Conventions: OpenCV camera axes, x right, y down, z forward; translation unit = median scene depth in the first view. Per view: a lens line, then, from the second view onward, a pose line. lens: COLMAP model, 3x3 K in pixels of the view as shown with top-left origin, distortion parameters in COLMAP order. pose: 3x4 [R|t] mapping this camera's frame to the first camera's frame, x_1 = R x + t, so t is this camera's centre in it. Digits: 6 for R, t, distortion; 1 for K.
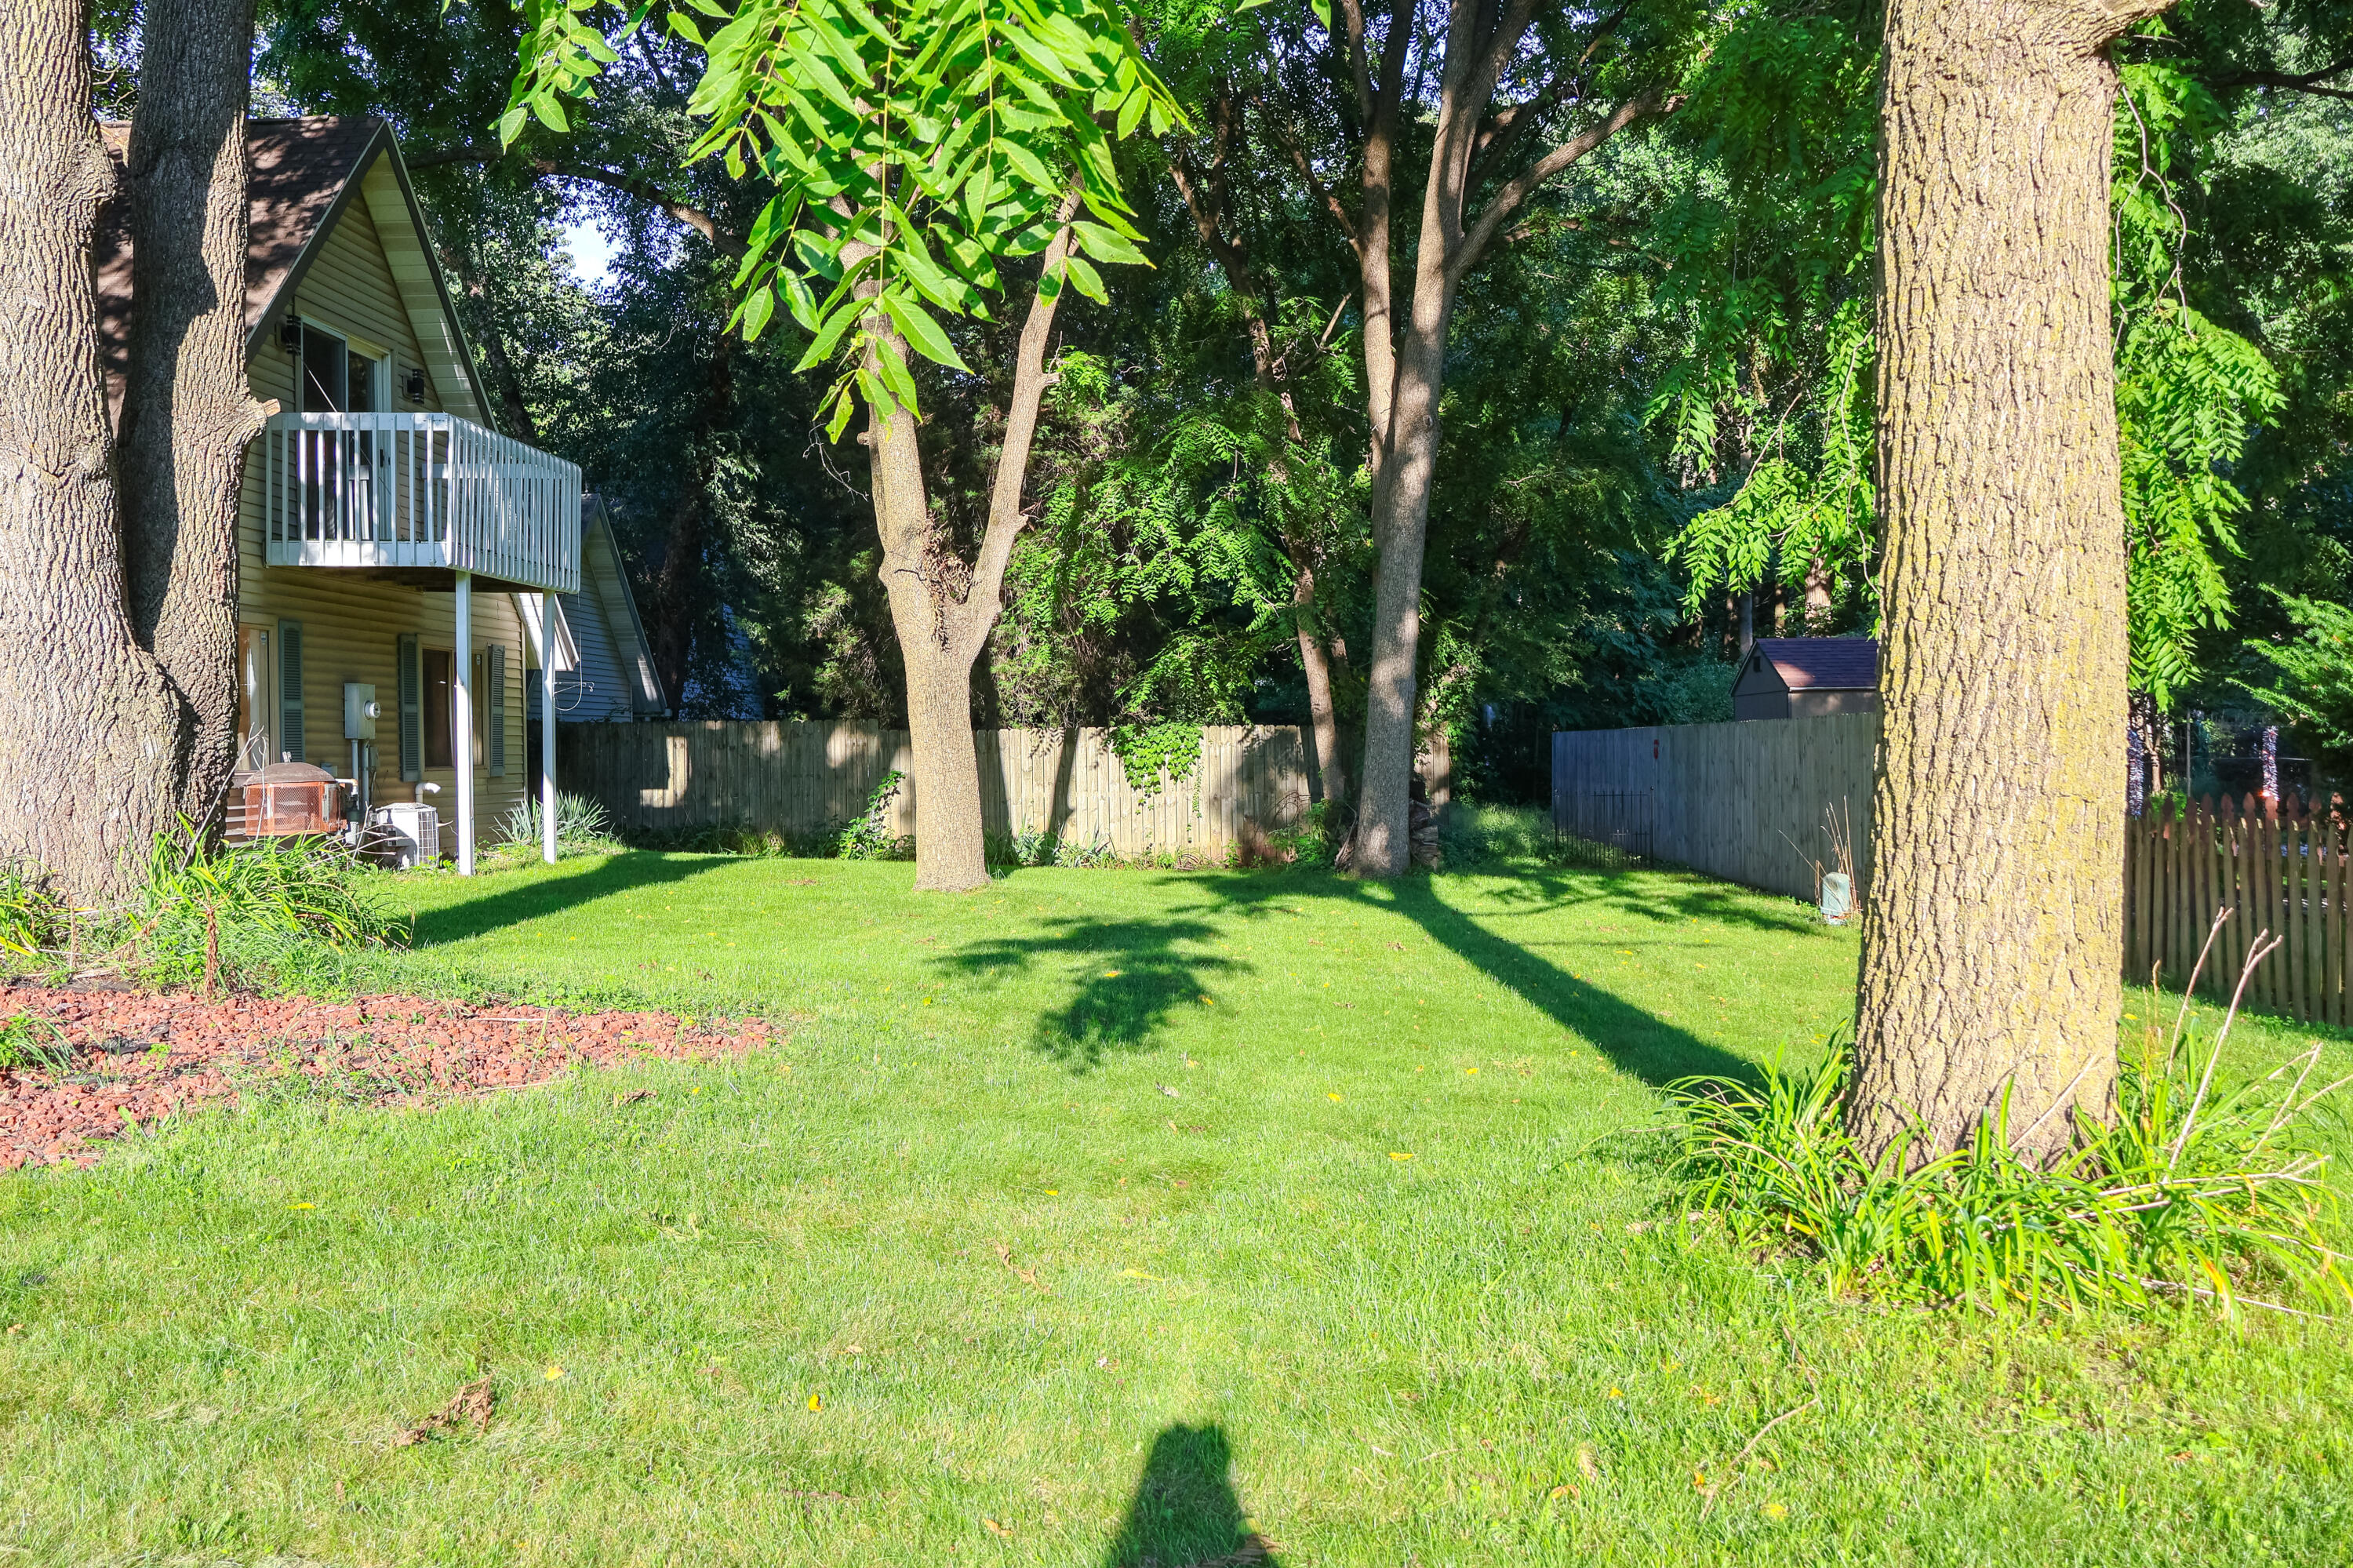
lens RADIAL K [[1937.5, 0, 1176.5], [0, 1937.5, 784.0], [0, 0, 1]] dist [0.003638, -0.002783]
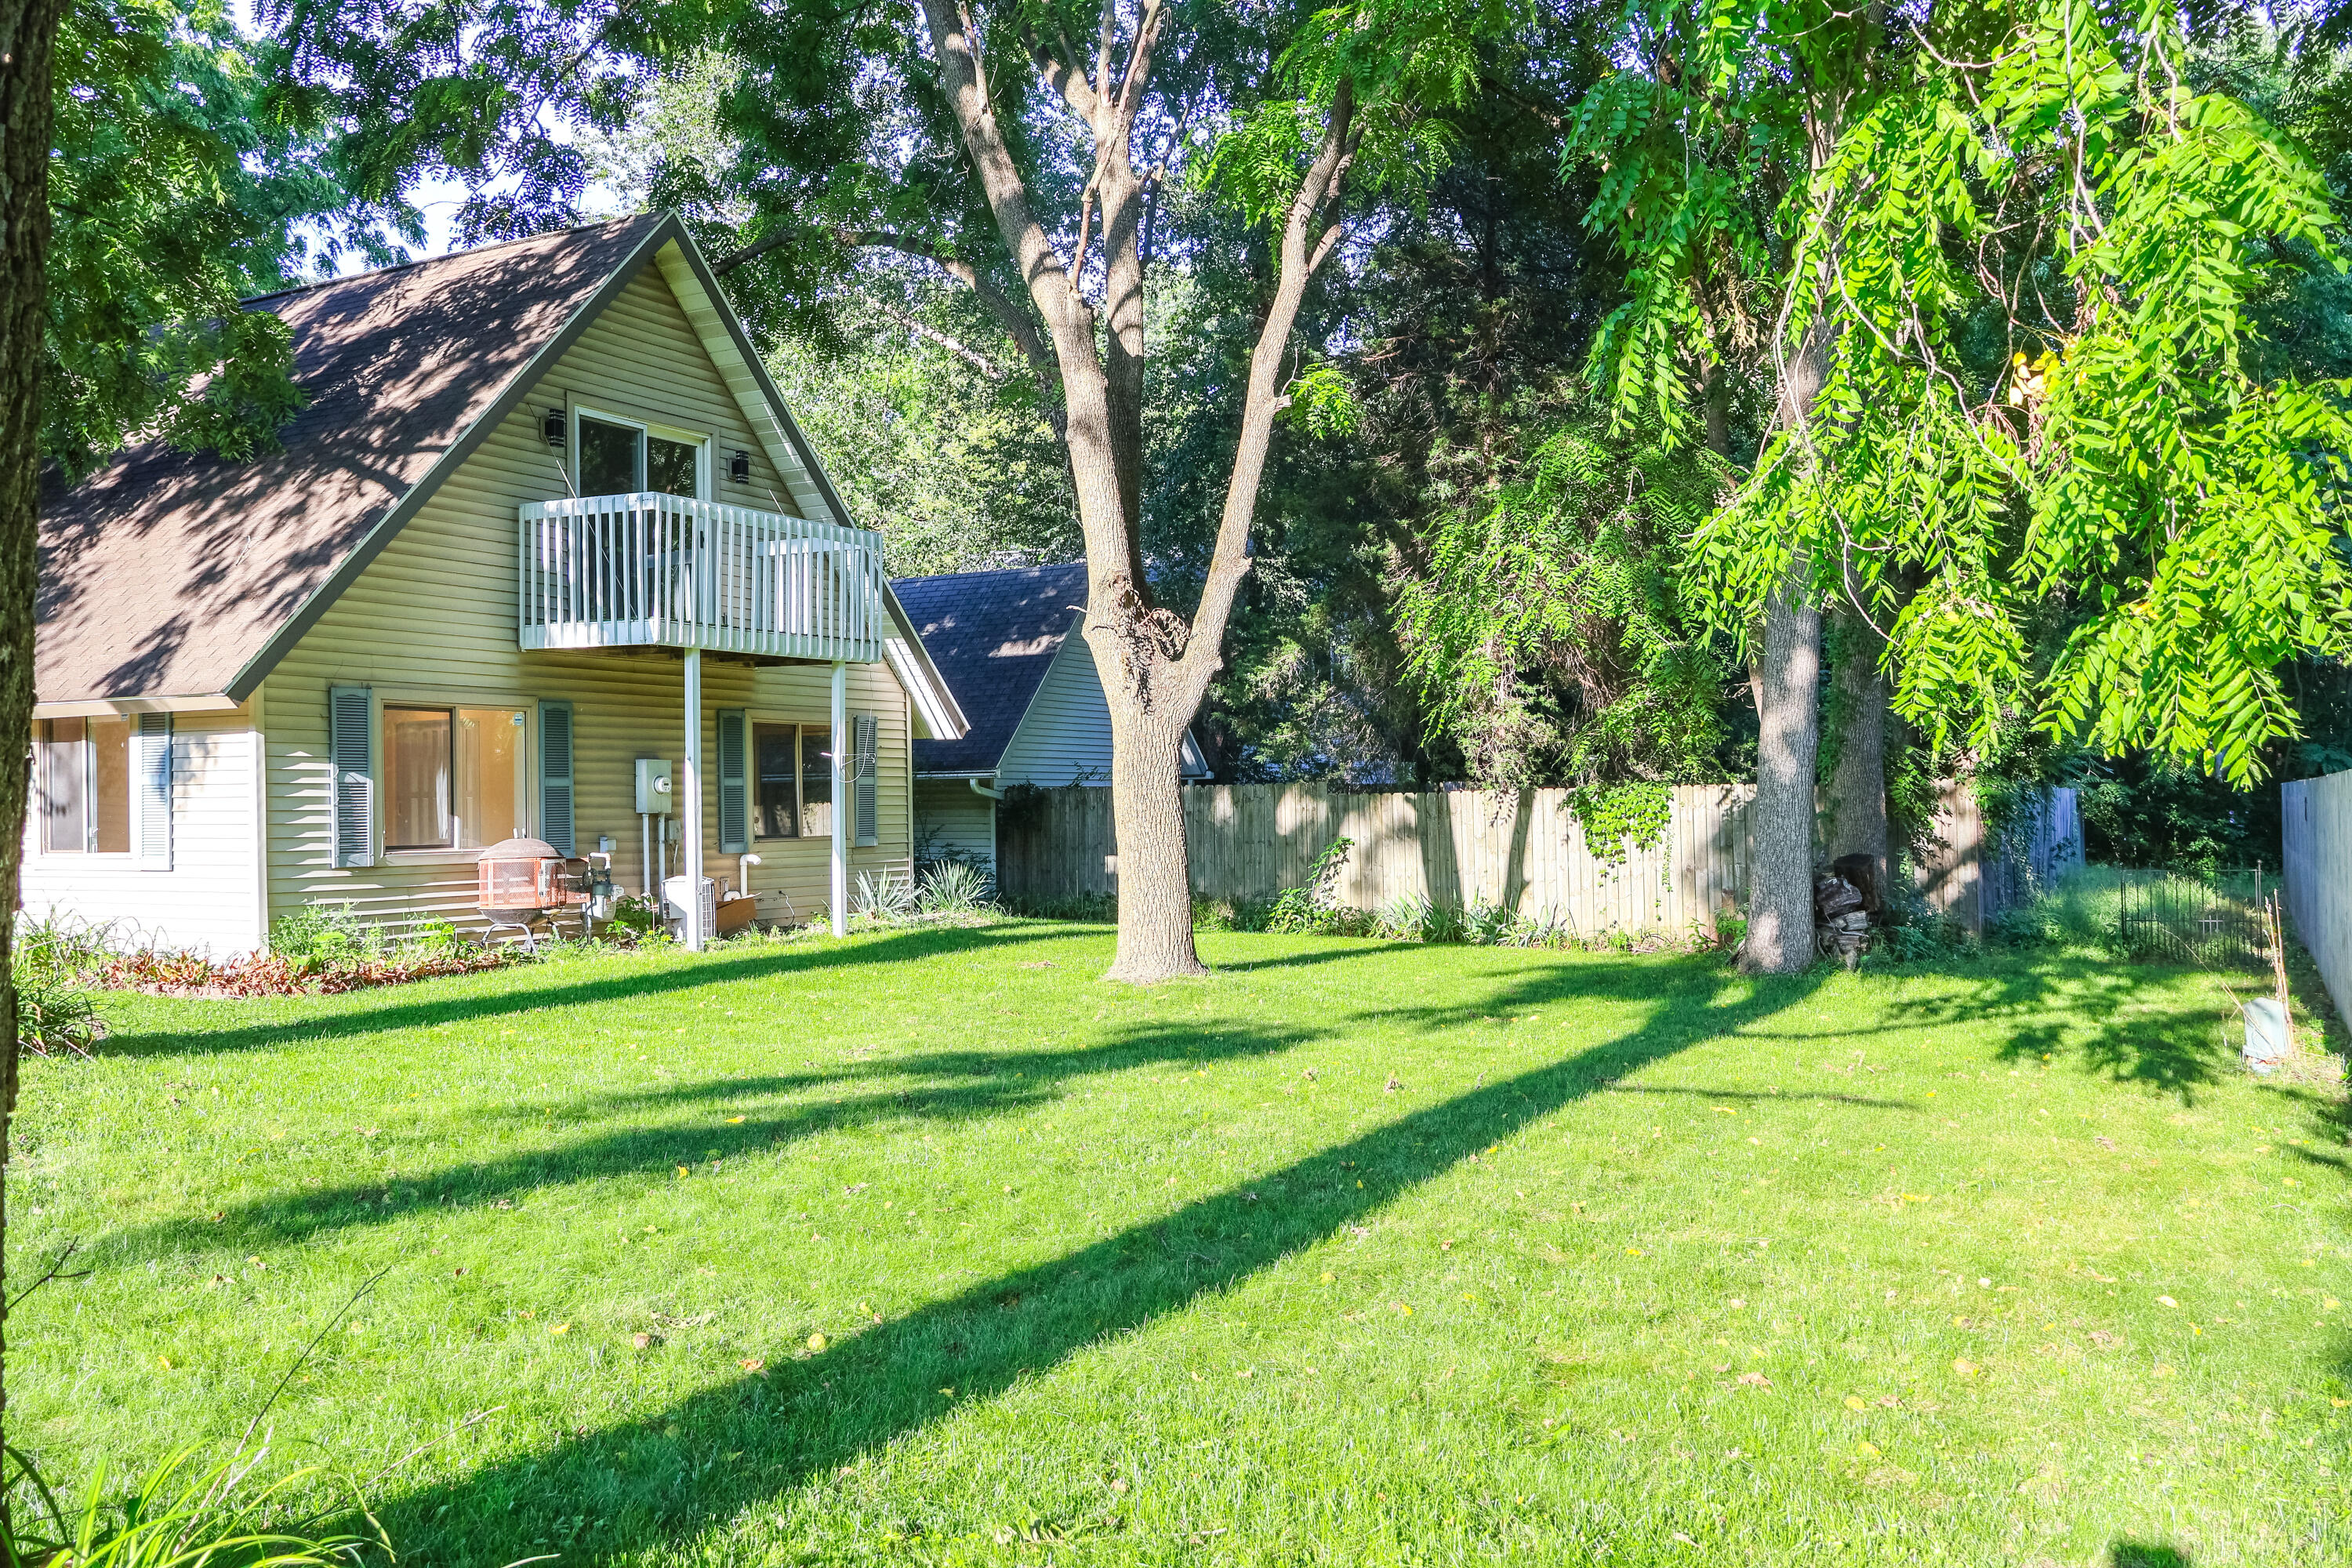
lens RADIAL K [[1936.6, 0, 1176.0], [0, 1936.6, 784.0], [0, 0, 1]] dist [0.003638, -0.002783]
pose [[0.908375, -0.010723, -0.418020, 0.175911], [-0.000962, 0.999615, -0.027734, -0.007166], [0.418156, 0.025596, 0.908014, 0.123189]]
